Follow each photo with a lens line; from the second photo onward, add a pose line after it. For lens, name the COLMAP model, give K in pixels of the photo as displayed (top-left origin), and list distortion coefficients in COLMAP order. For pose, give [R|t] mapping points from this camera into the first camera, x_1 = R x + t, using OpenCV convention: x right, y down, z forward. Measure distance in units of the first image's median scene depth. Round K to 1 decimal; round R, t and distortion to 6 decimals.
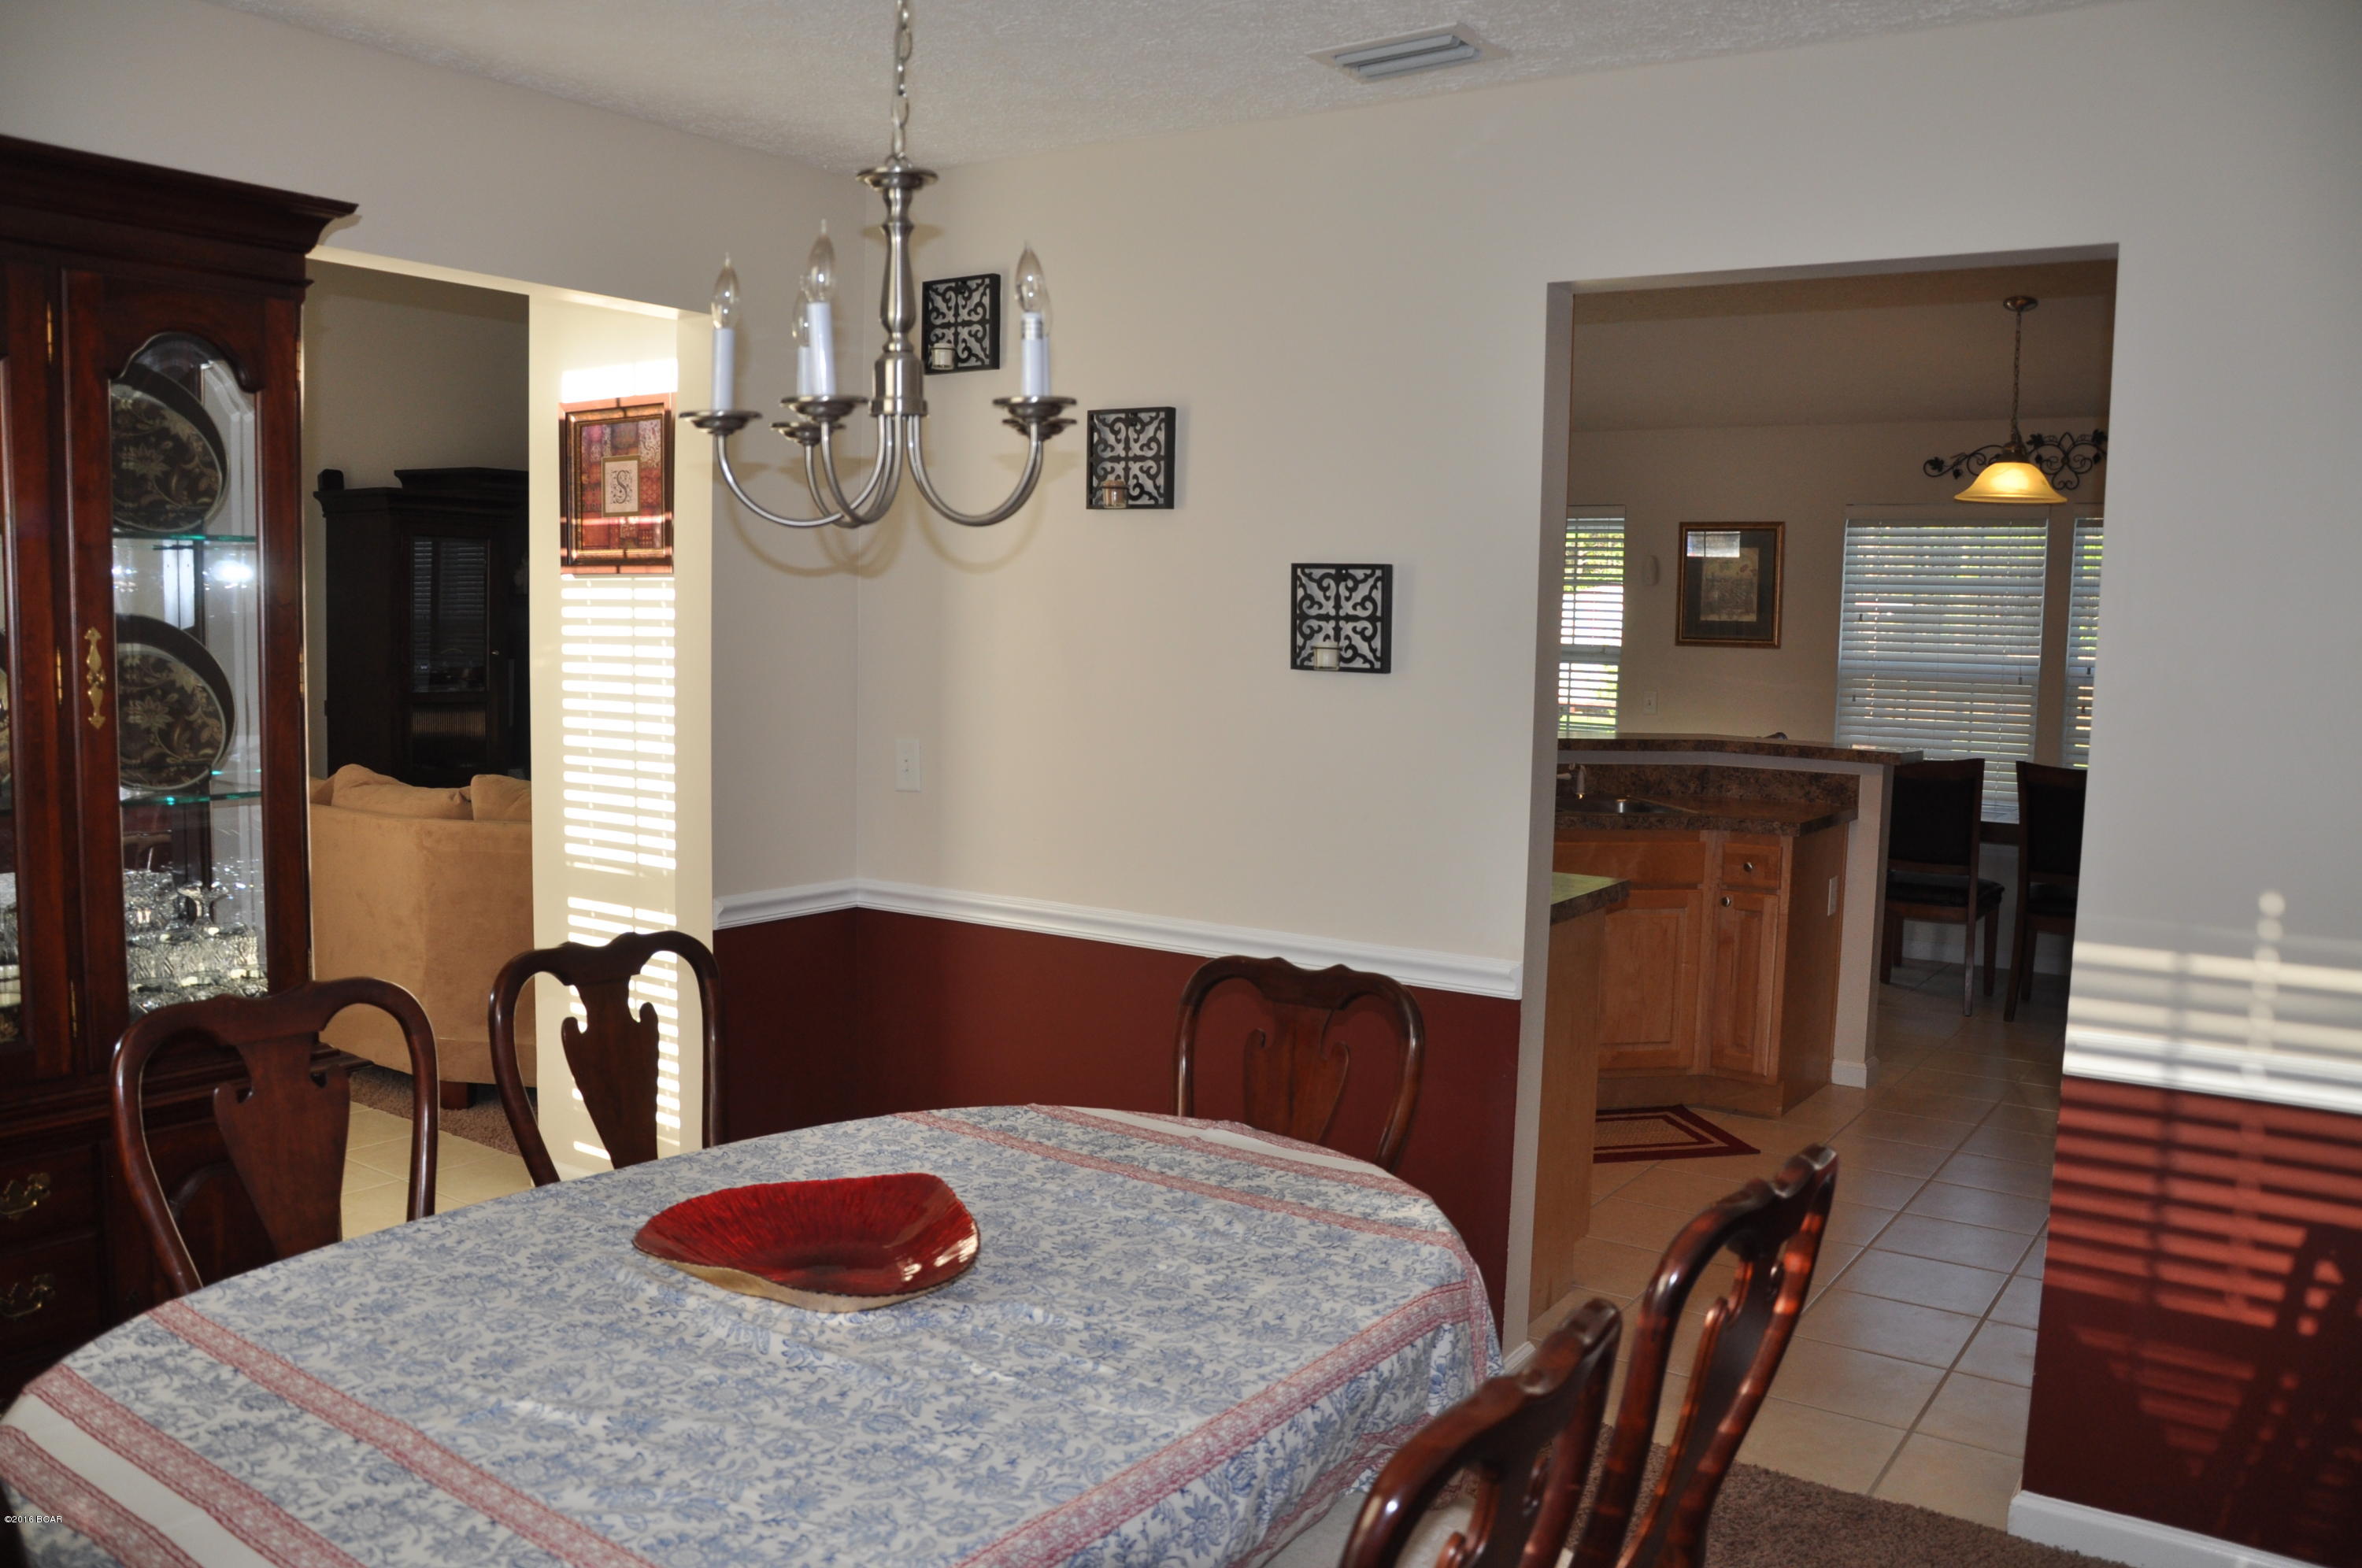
lens RADIAL K [[1816.3, 0, 1150.5], [0, 1816.3, 792.6], [0, 0, 1]] dist [-0.166830, 0.110610]
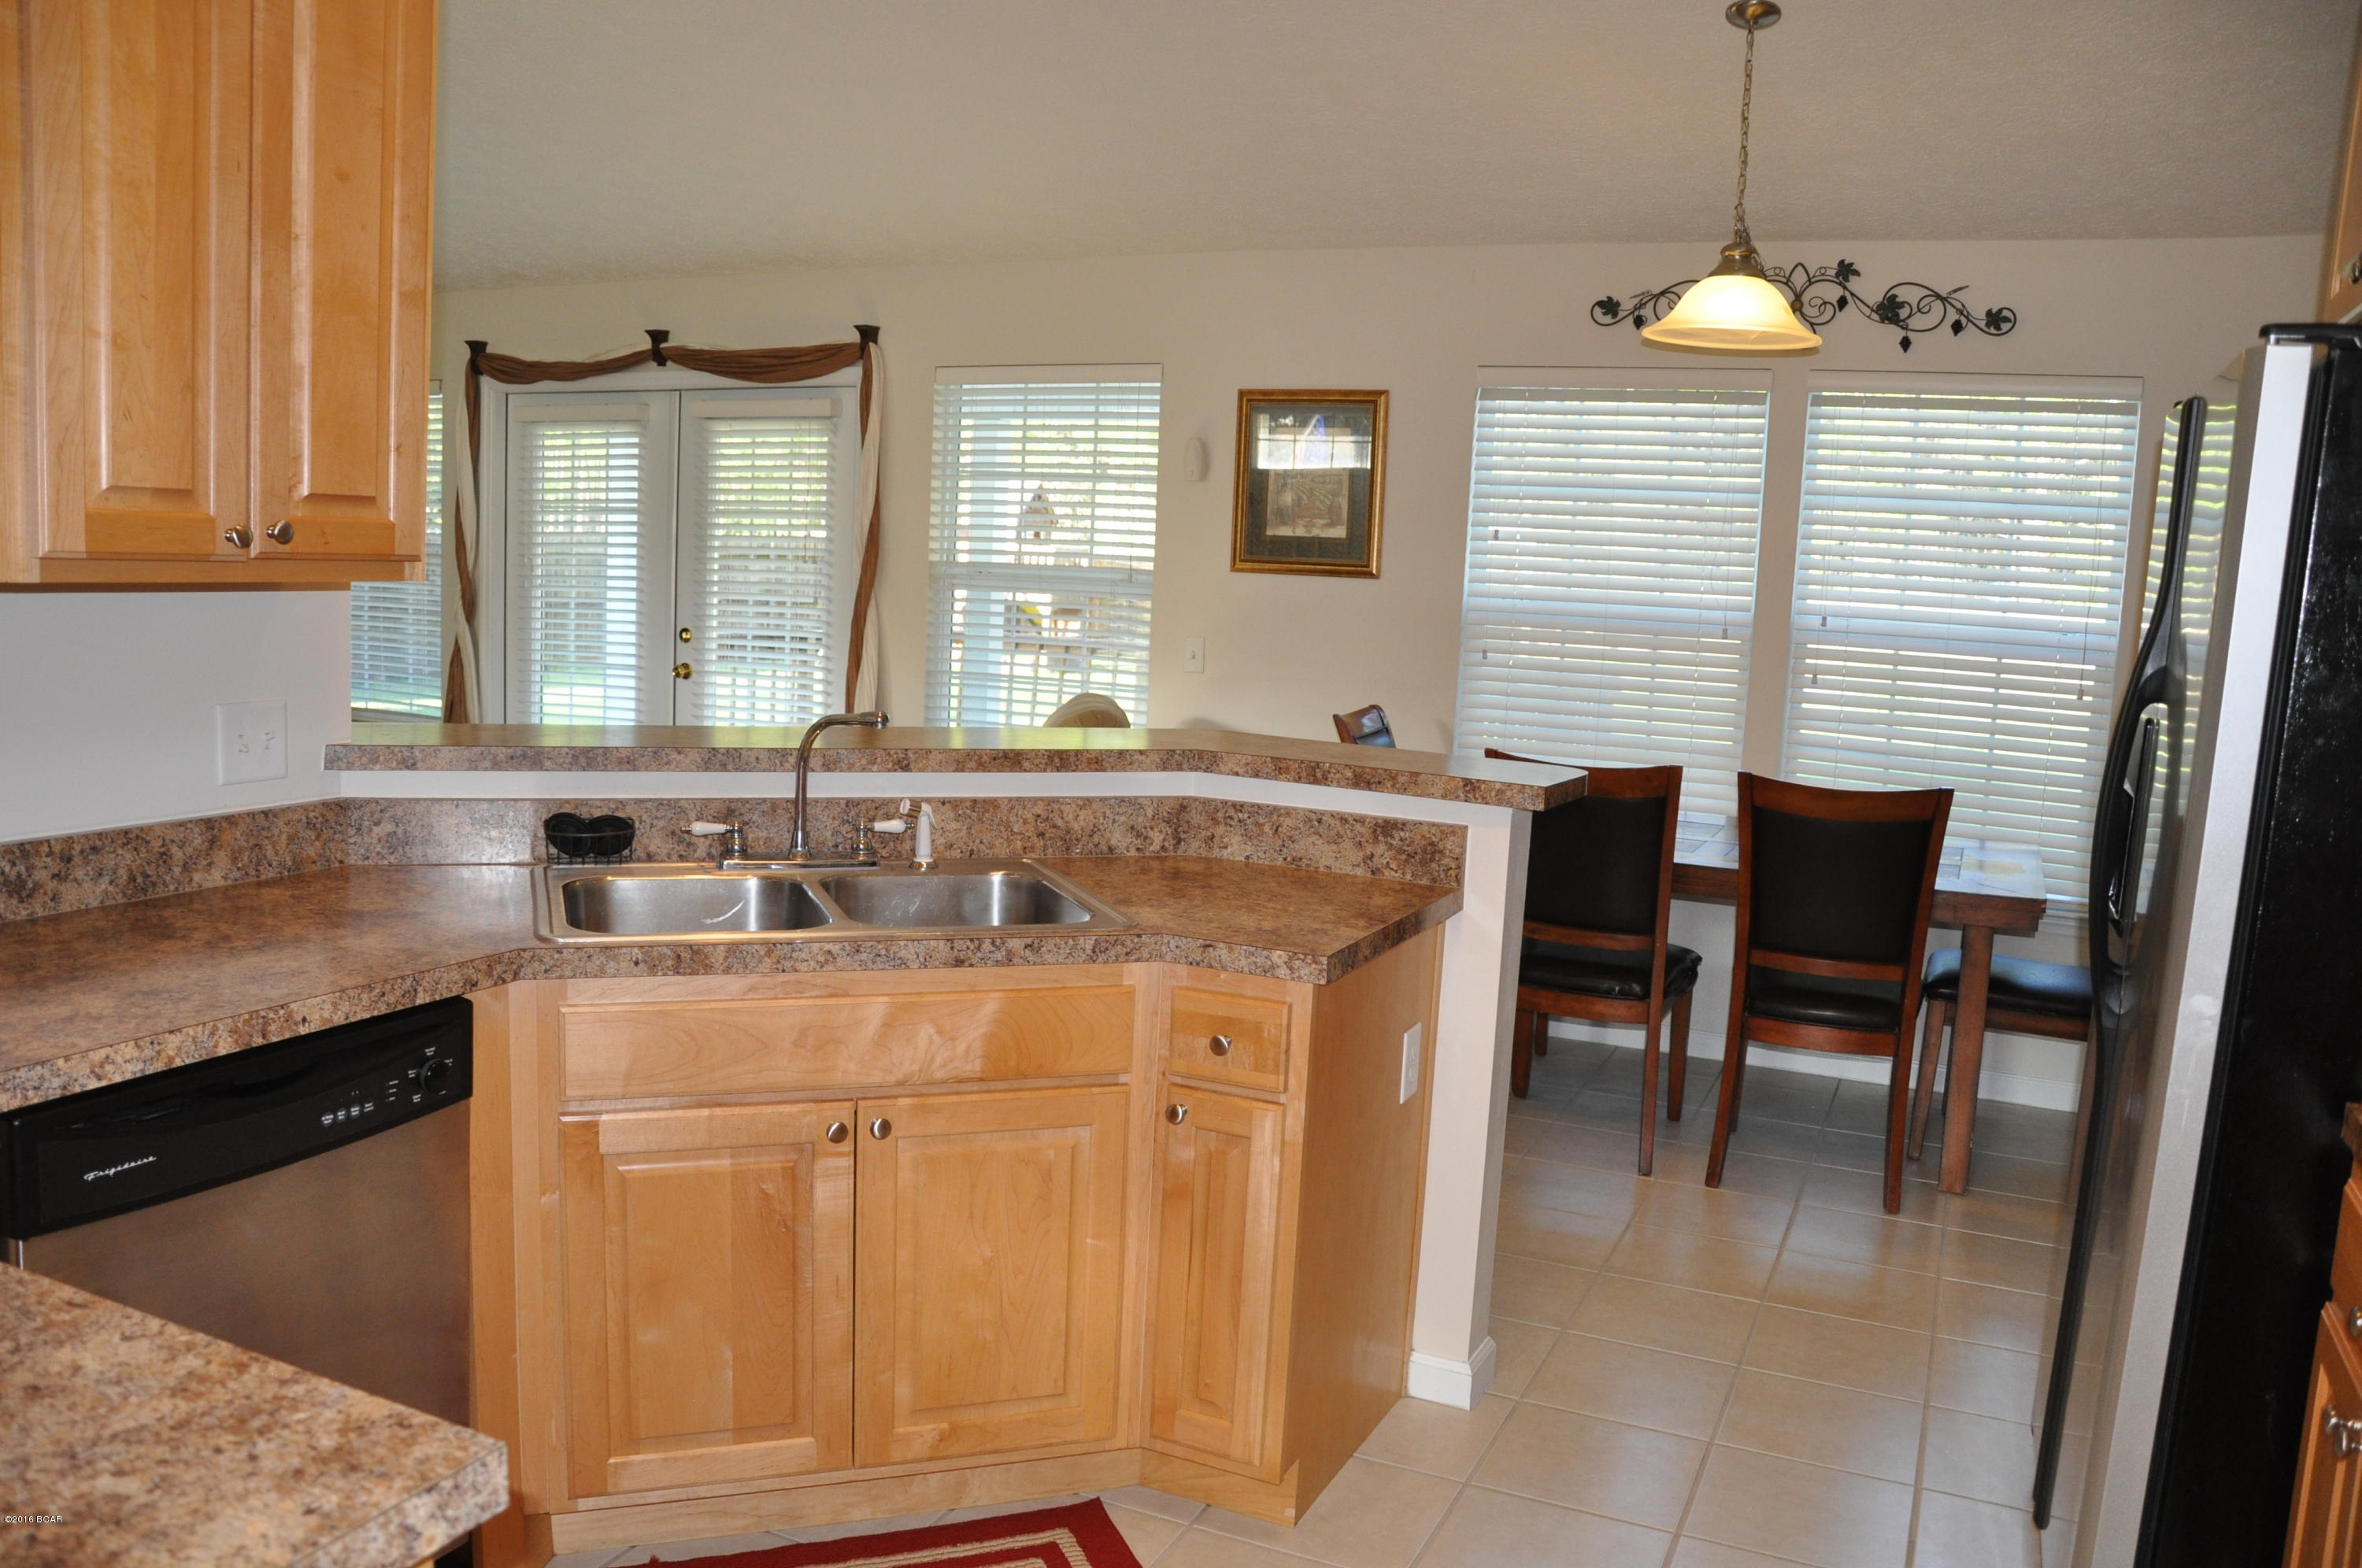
lens RADIAL K [[1816.3, 0, 1150.5], [0, 1816.3, 792.6], [0, 0, 1]] dist [-0.166830, 0.110610]
pose [[0.983611, -0.000257, 0.180303, 0.157490], [-0.007163, 0.999154, 0.040498, -0.029257], [-0.180161, -0.041126, 0.982777, 0.367714]]
